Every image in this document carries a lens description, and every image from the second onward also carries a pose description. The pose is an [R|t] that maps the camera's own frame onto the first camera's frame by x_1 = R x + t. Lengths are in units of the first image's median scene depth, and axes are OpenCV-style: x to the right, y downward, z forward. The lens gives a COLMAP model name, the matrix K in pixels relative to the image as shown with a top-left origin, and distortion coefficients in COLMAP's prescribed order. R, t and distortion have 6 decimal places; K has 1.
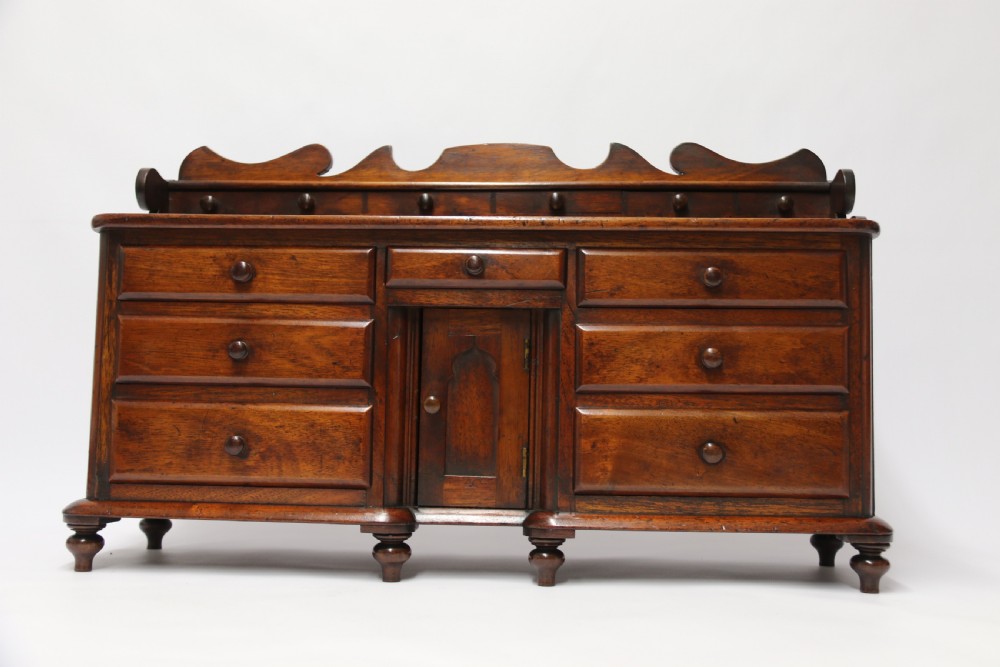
lens RADIAL K [[1087.9, 0, 510.6], [0, 1087.9, 322.6], [0, 0, 1]] dist [-0.030900, 0.000000]
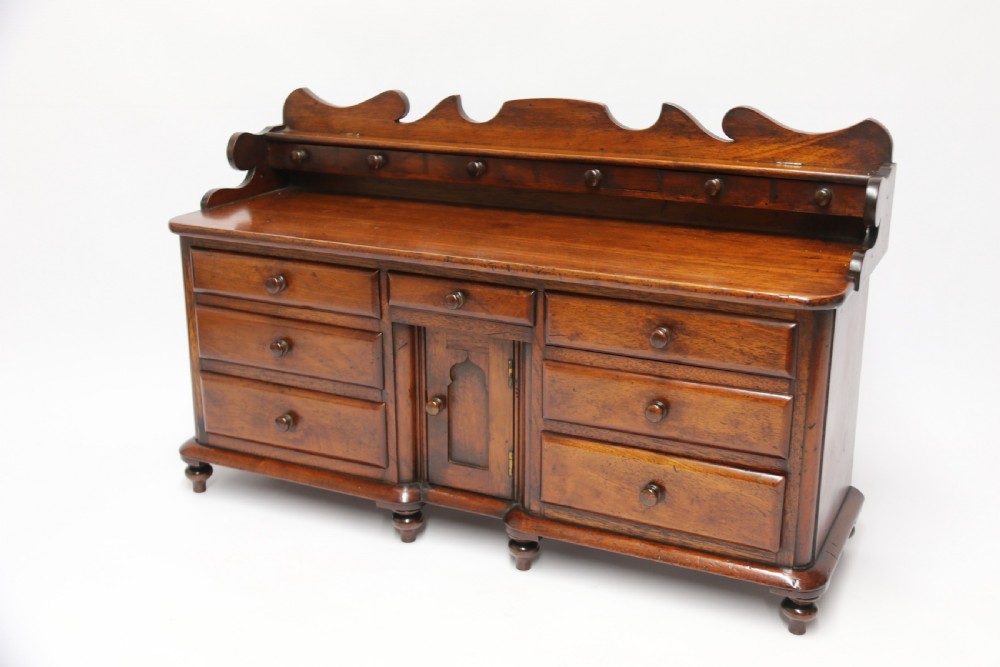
lens RADIAL K [[1150.8, 0, 527.0], [0, 1150.8, 329.1], [0, 0, 1]] dist [-0.007206, 0.000000]
pose [[0.932006, 0.094507, -0.349904, 0.435463], [0.043168, 0.929590, 0.366059, -0.439301], [0.359863, -0.356274, 0.862304, 0.024612]]
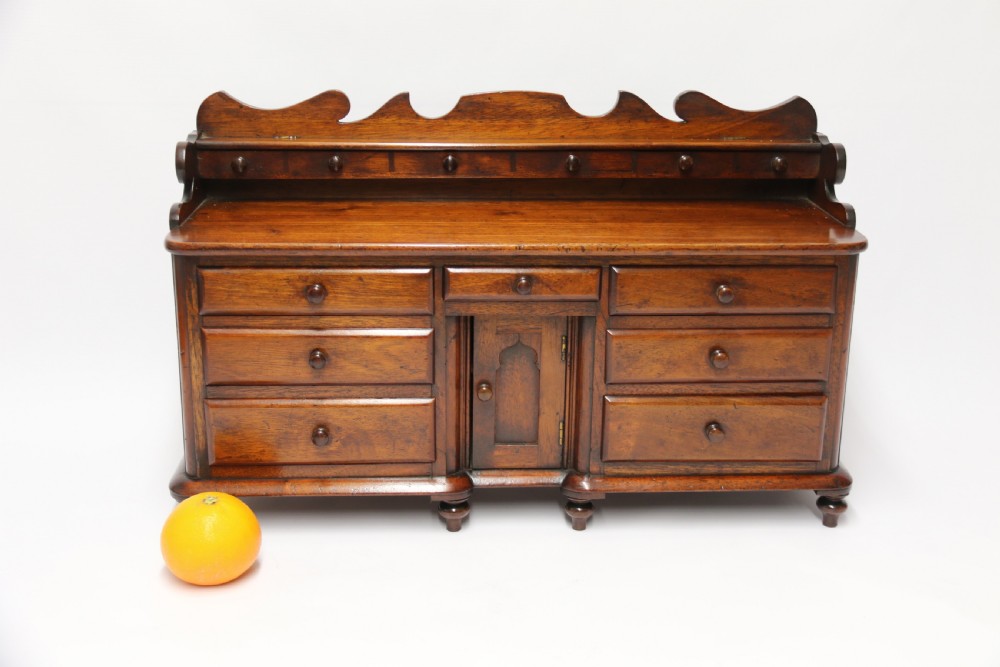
lens RADIAL K [[1236.2, 0, 518.1], [0, 1236.2, 325.7], [0, 0, 1]] dist [0.030543, 0.000000]
pose [[0.992706, -0.038362, 0.114296, -0.187359], [-0.007201, 0.927466, 0.373837, -0.497351], [-0.120347, -0.371934, 0.920425, -0.216048]]
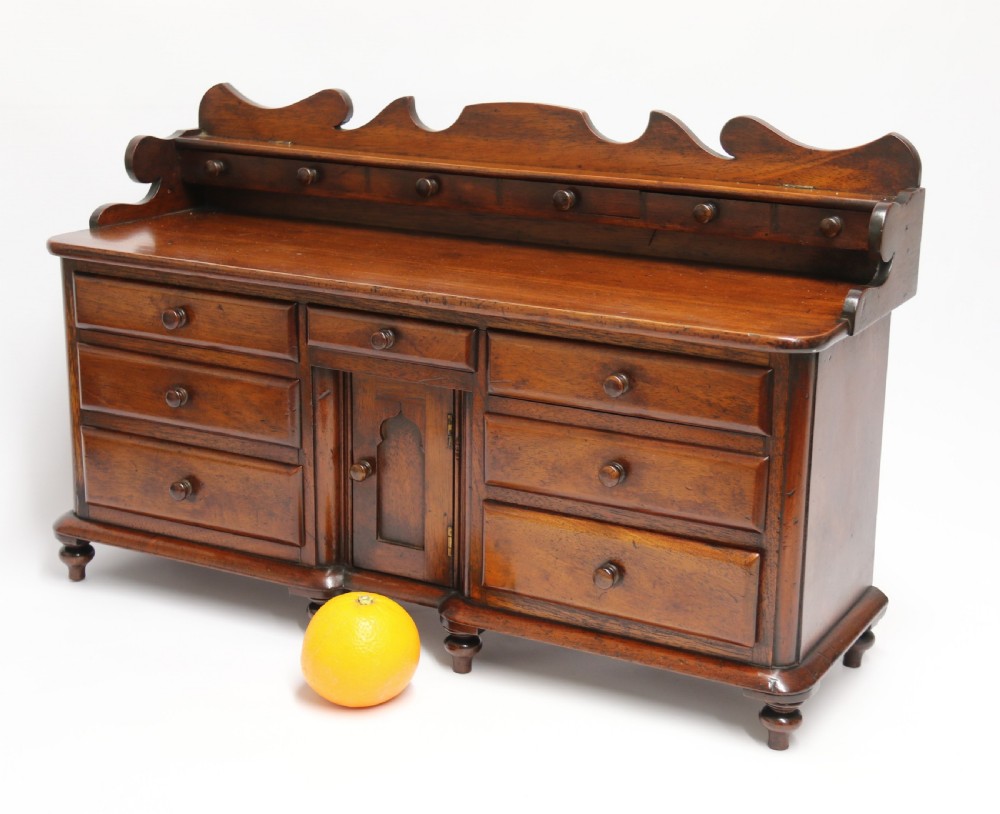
lens RADIAL K [[1710.4, 0, 550.8], [0, 1710.4, 394.7], [0, 0, 1]] dist [0.103680, 0.000000]
pose [[0.916109, 0.106587, -0.386501, 0.647928], [0.030374, 0.942793, 0.331993, -0.475660], [0.399777, -0.315882, 0.860463, -0.188743]]
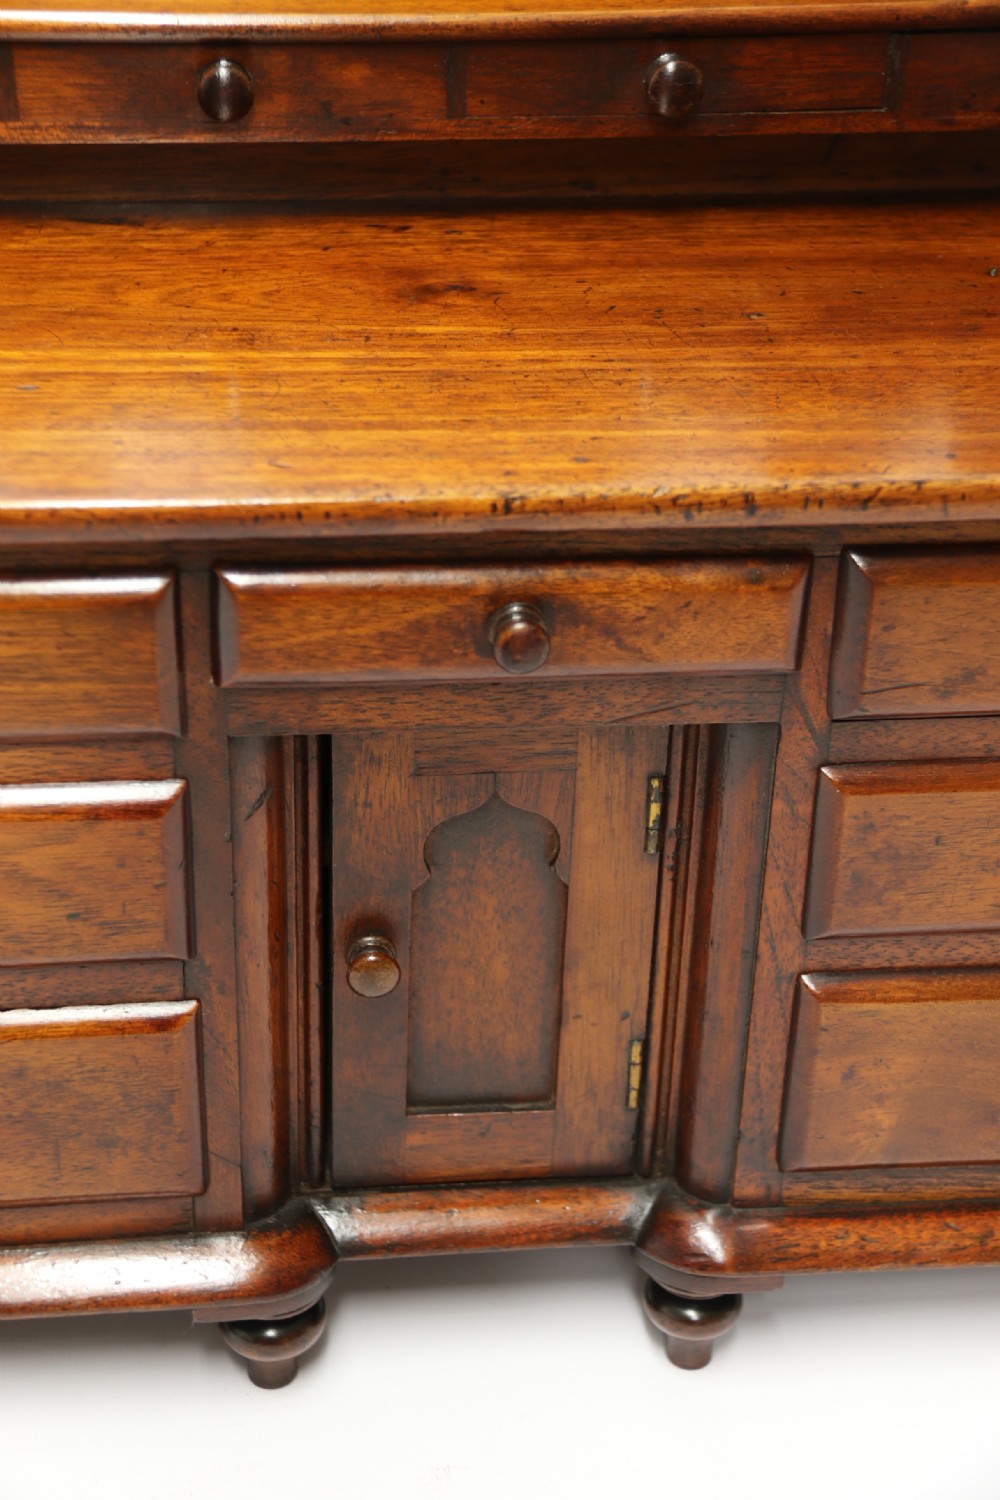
lens RADIAL K [[2488.8, 0, 467.9], [0, 2488.8, 743.3], [0, 0, 1]] dist [0.116090, 0.000000]
pose [[0.987562, -0.078527, 0.136219, -0.142630], [-0.015259, 0.814399, 0.580105, -0.428197], [-0.156490, -0.574968, 0.803071, 0.421772]]
